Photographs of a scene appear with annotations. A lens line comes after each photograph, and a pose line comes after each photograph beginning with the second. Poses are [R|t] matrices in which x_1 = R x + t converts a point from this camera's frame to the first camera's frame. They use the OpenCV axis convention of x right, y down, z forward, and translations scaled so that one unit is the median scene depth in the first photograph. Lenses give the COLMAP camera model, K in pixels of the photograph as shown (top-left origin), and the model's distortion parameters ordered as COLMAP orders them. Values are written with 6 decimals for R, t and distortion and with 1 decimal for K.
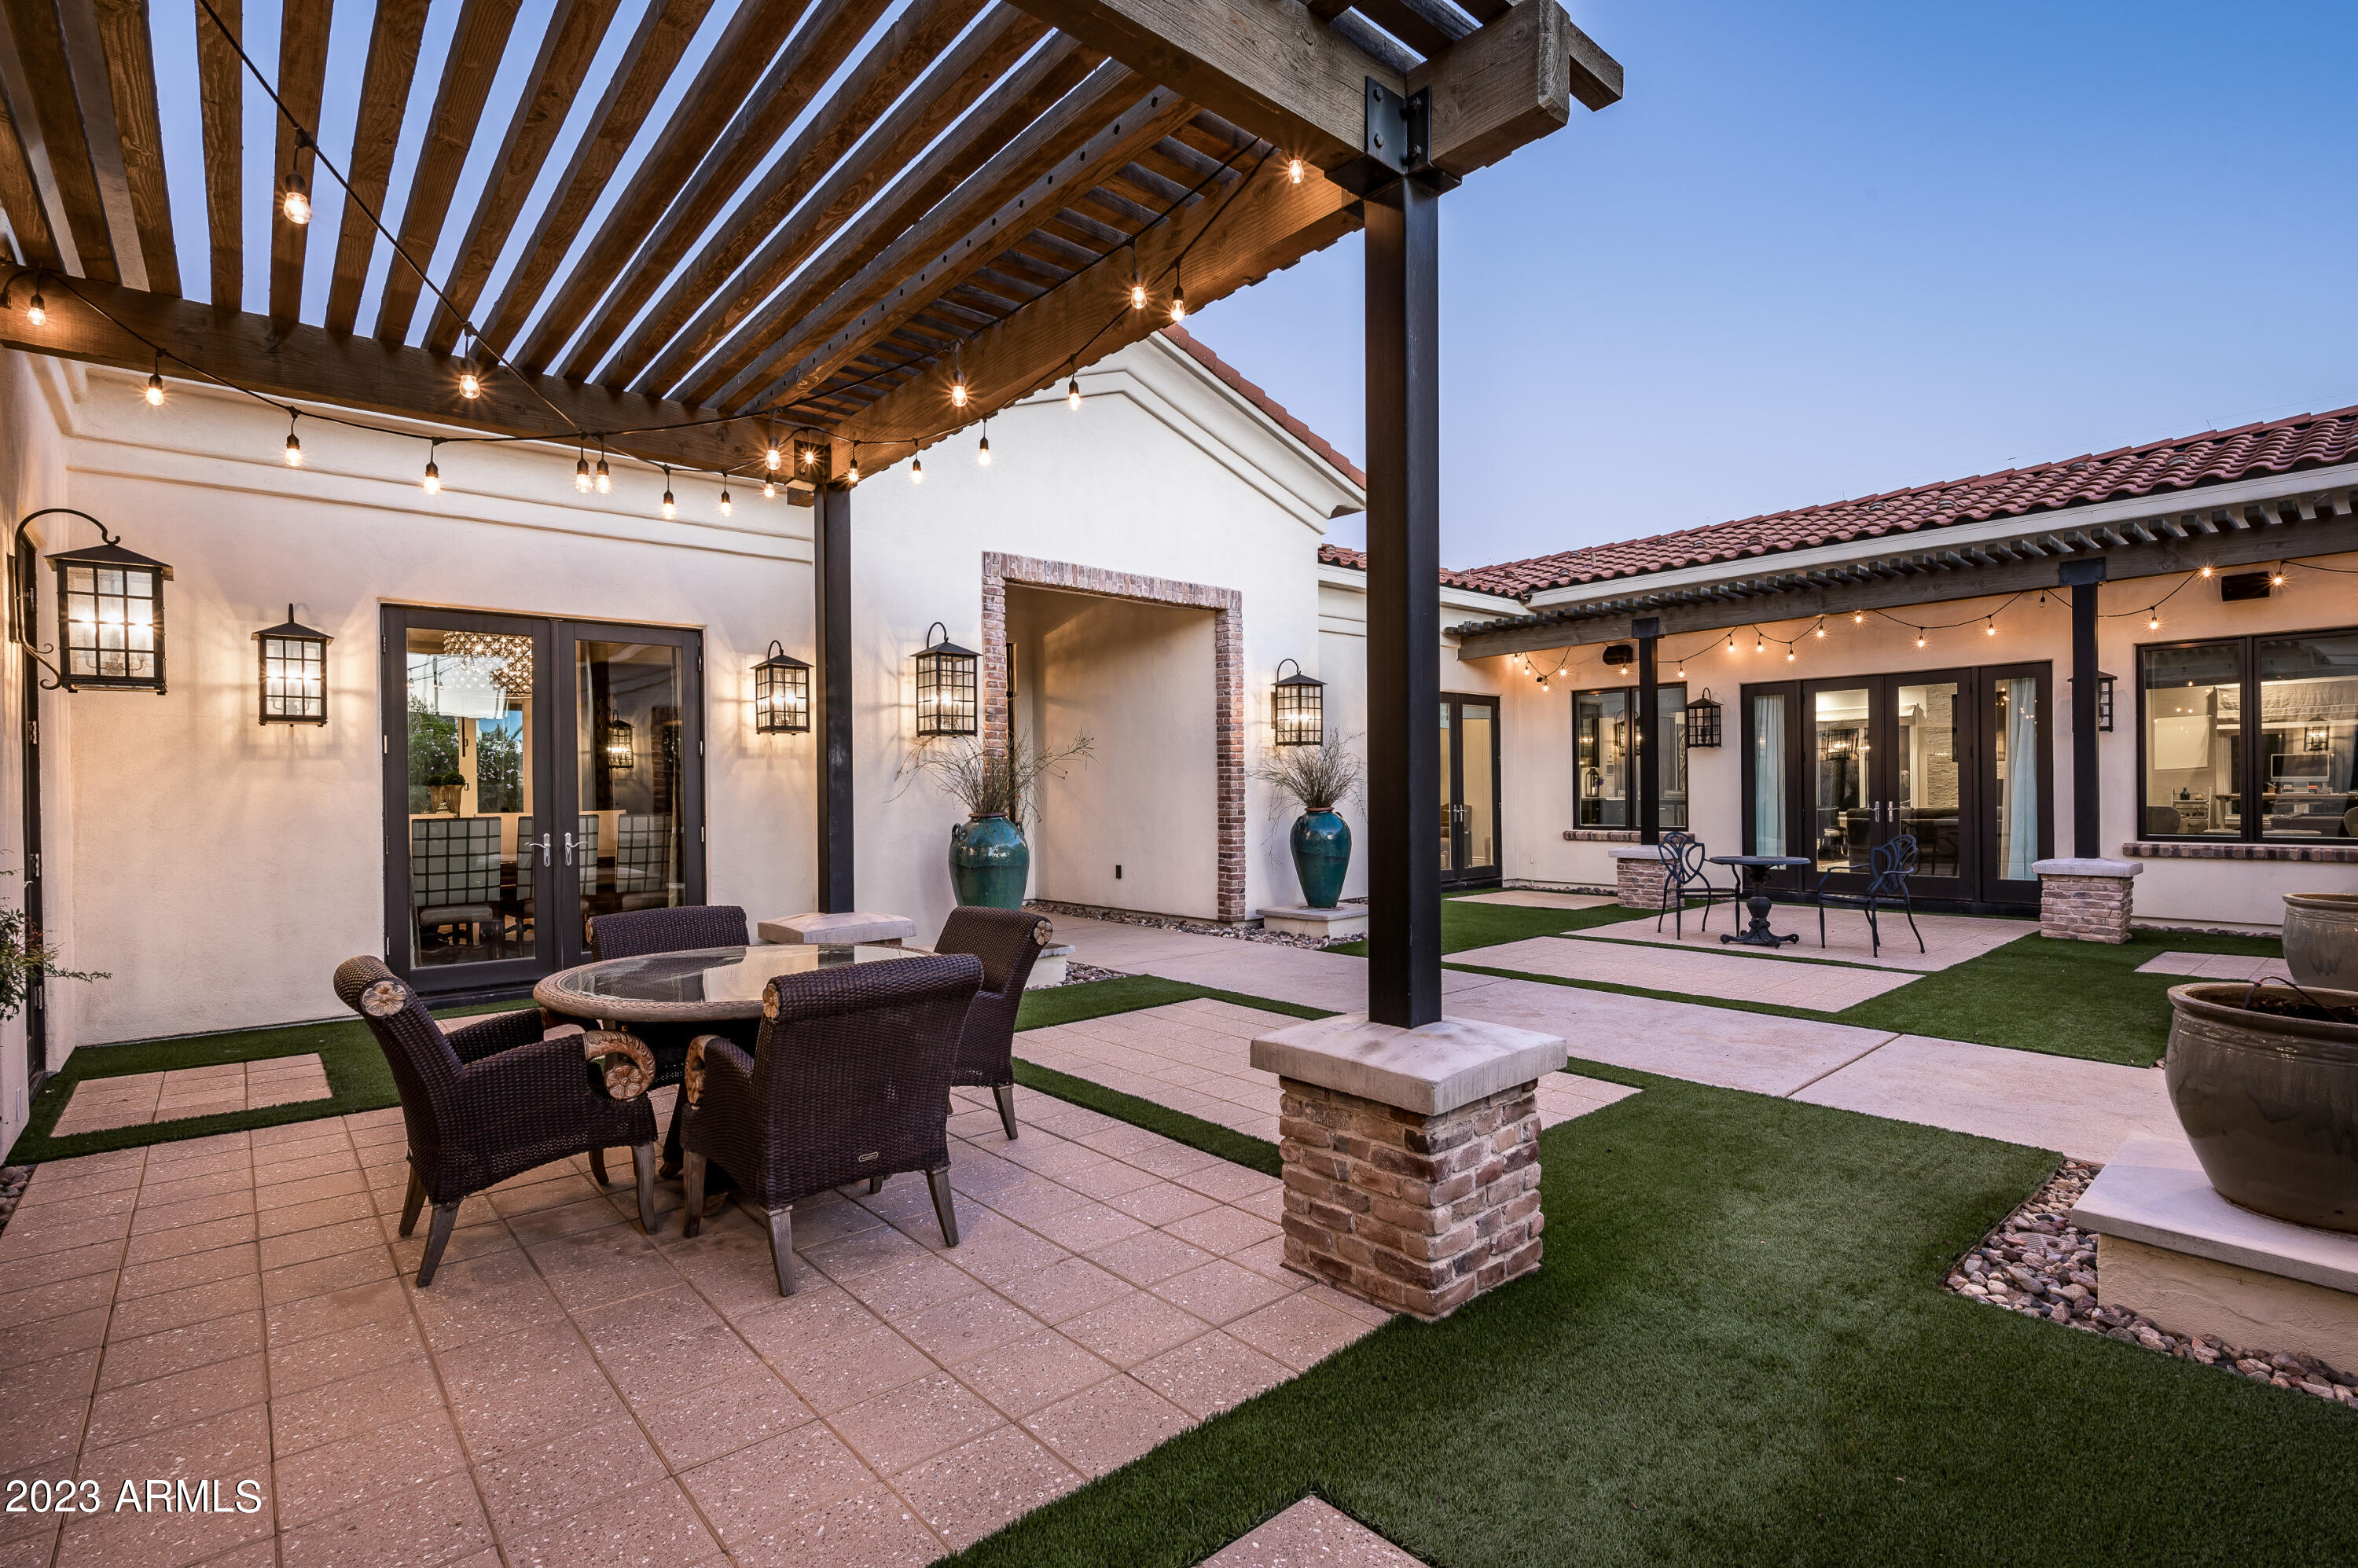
lens RADIAL K [[1083.4, 0, 1183.5], [0, 1083.4, 798.0], [0, 0, 1]] dist [0.000198, 0.001452]
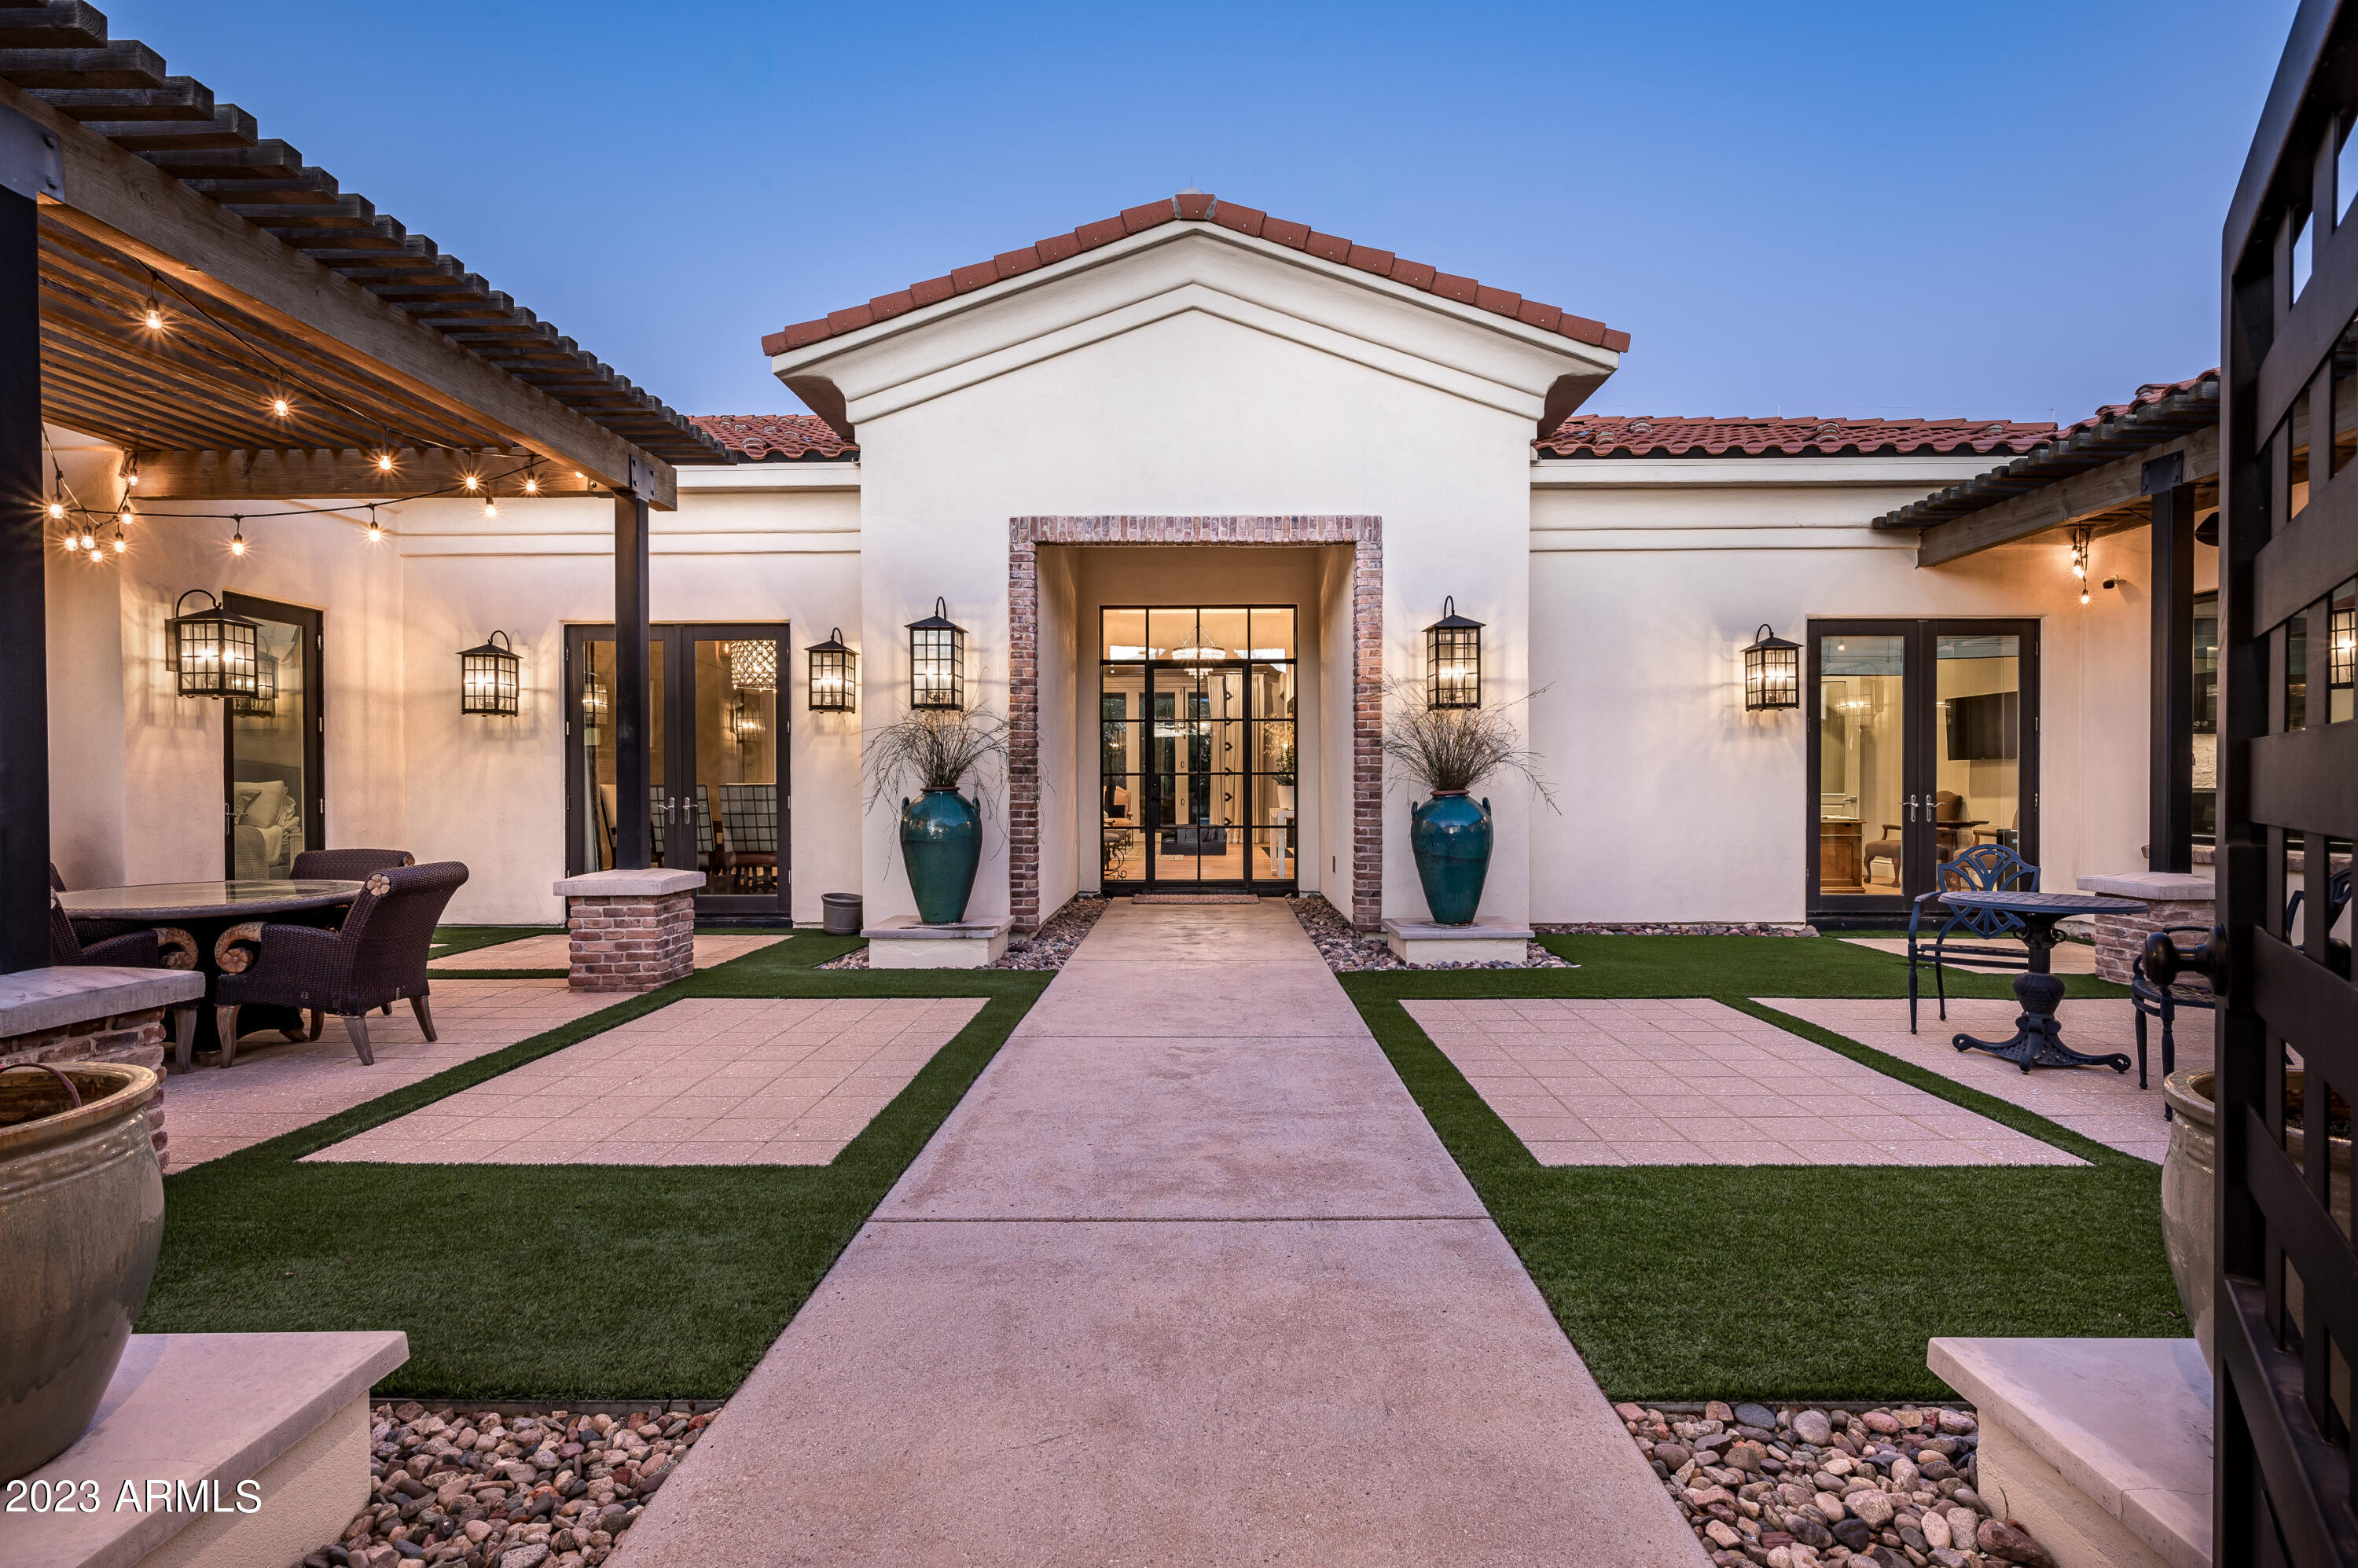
lens RADIAL K [[1221.0, 0, 1197.8], [0, 1221.0, 796.2], [0, 0, 1]] dist [-0.003188, 0.000010]
pose [[0.739383, 0.012967, -0.673161, 0.495261], [-0.013709, 0.999897, 0.004203, 0.010156], [0.673146, 0.006121, 0.739484, 0.226542]]
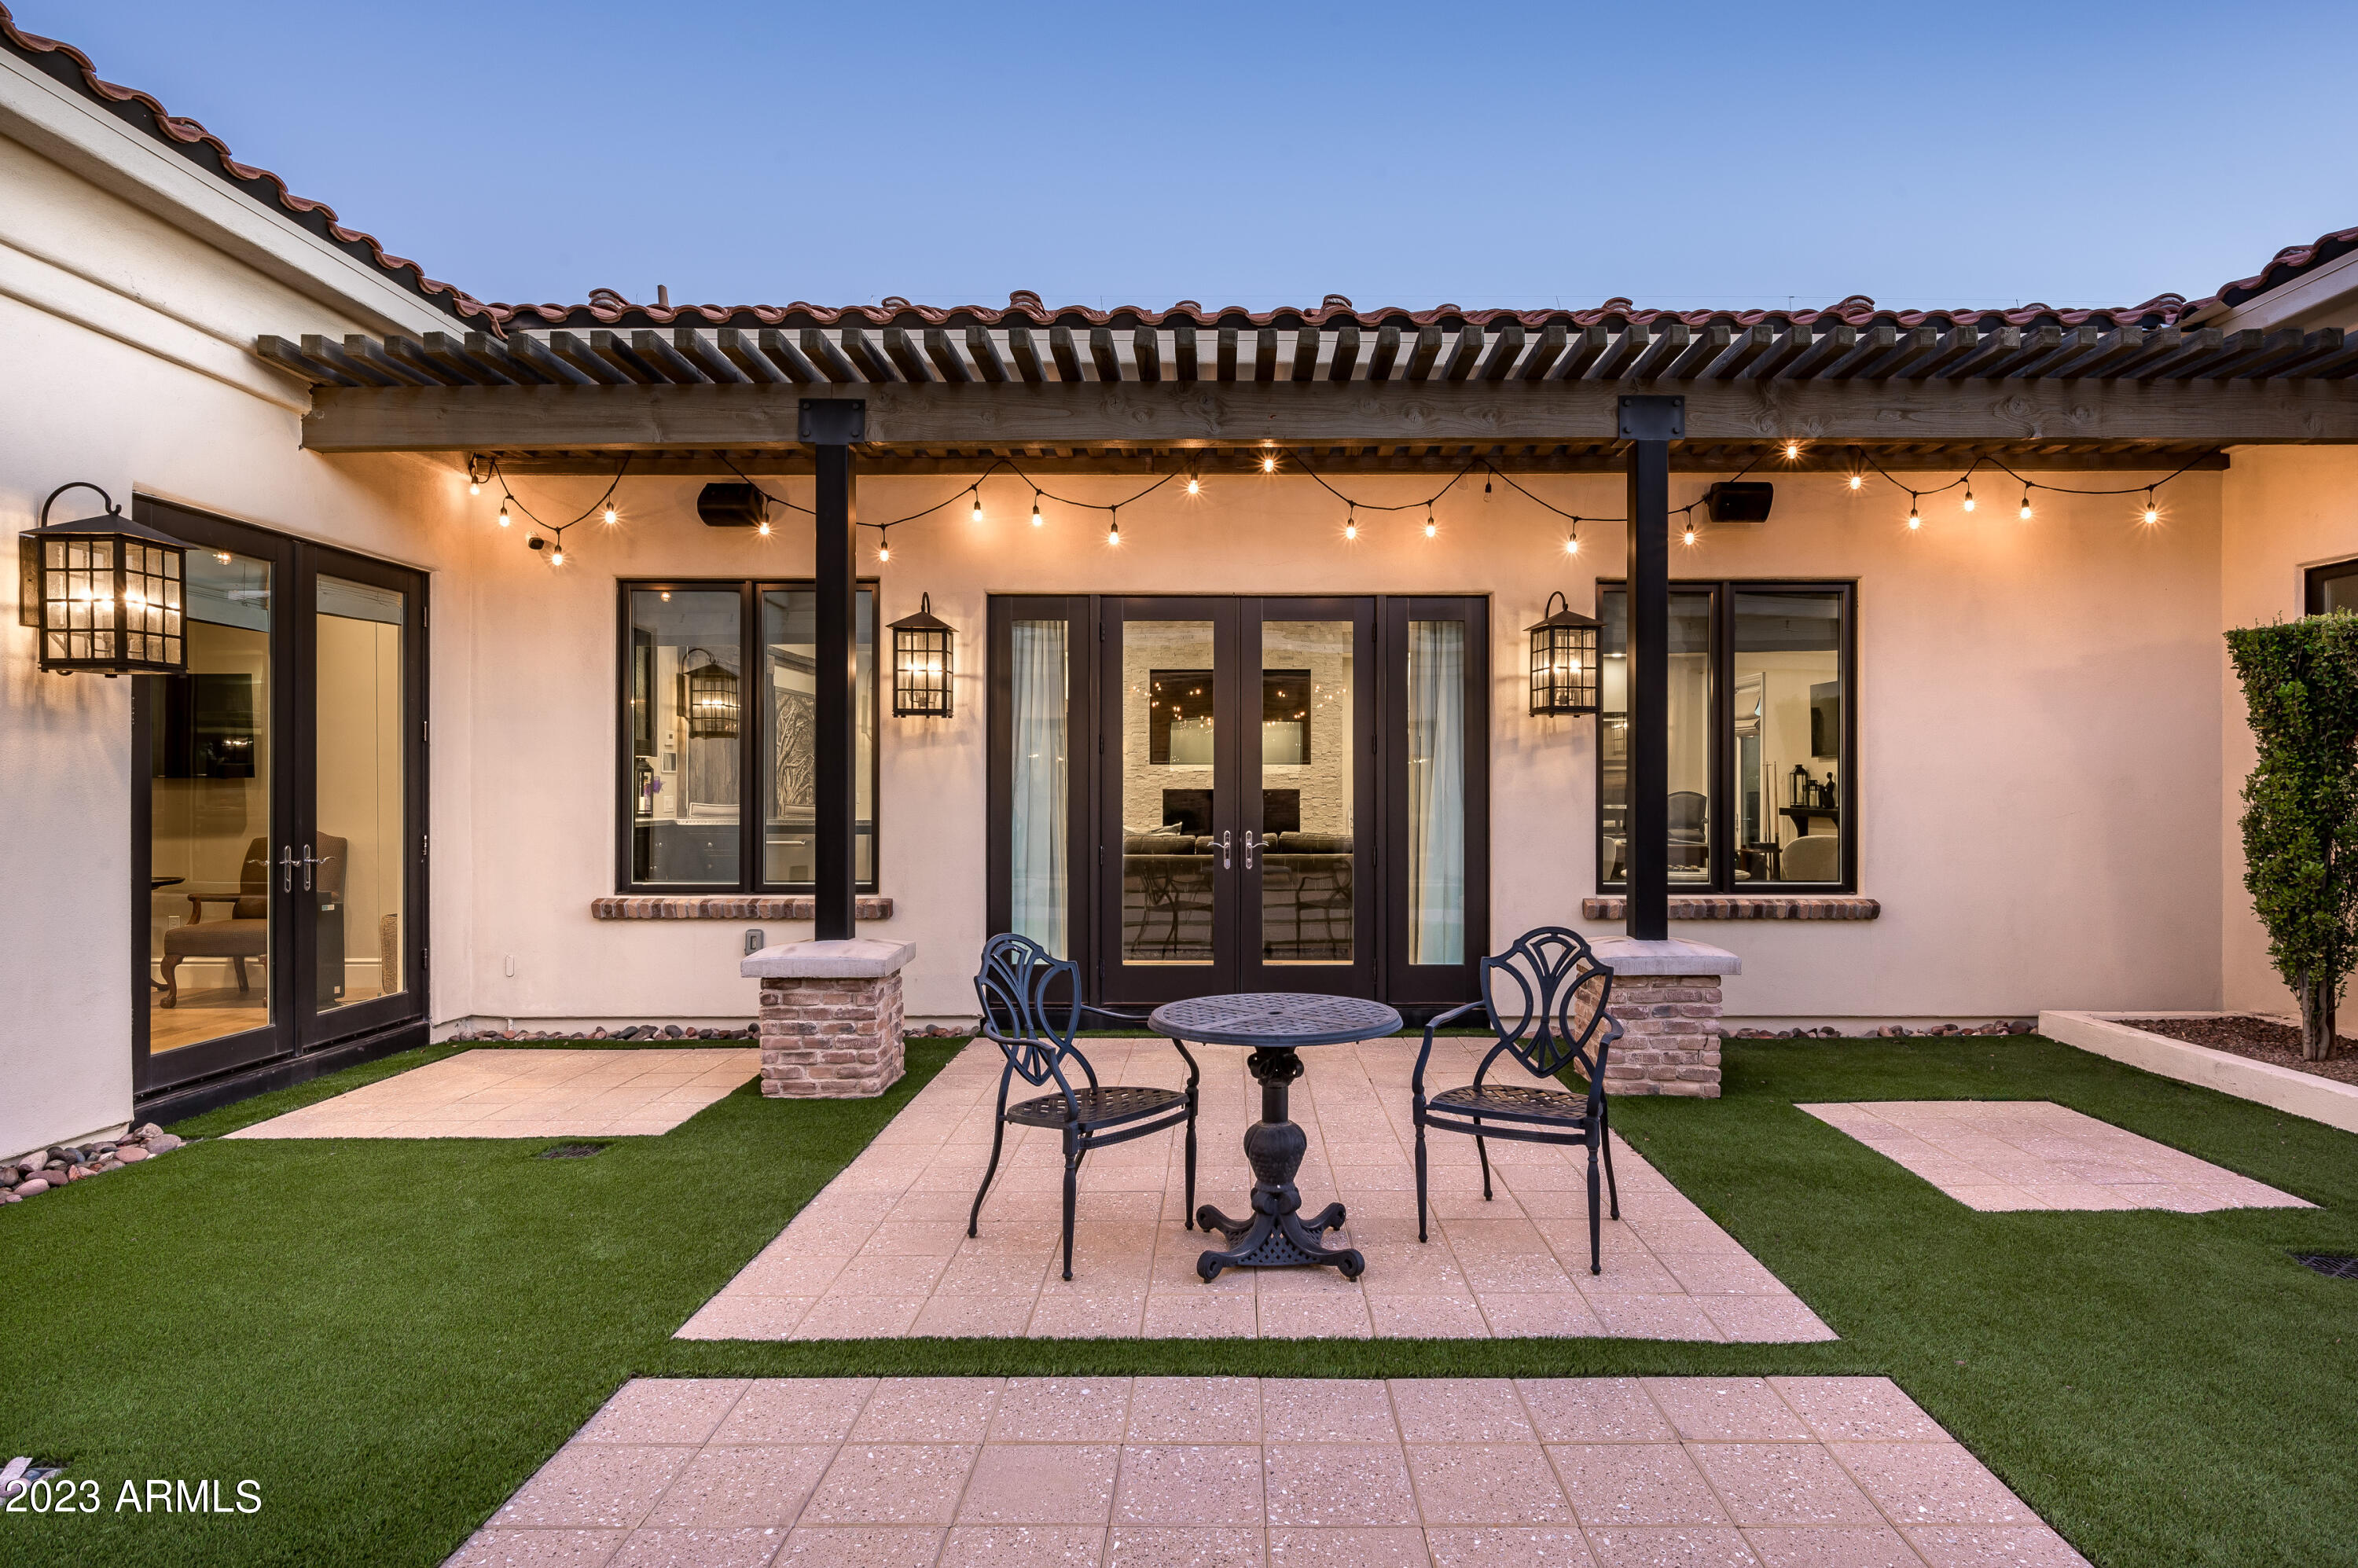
lens RADIAL K [[1256.3, 0, 1216.0], [0, 1256.3, 780.9], [0, 0, 1]] dist [0.006767, 0.001718]
pose [[0.653189, 0.014776, 0.757051, 0.158231], [-0.001225, 0.999829, -0.018457, -0.009952], [-0.757194, 0.011129, 0.653095, 0.579107]]
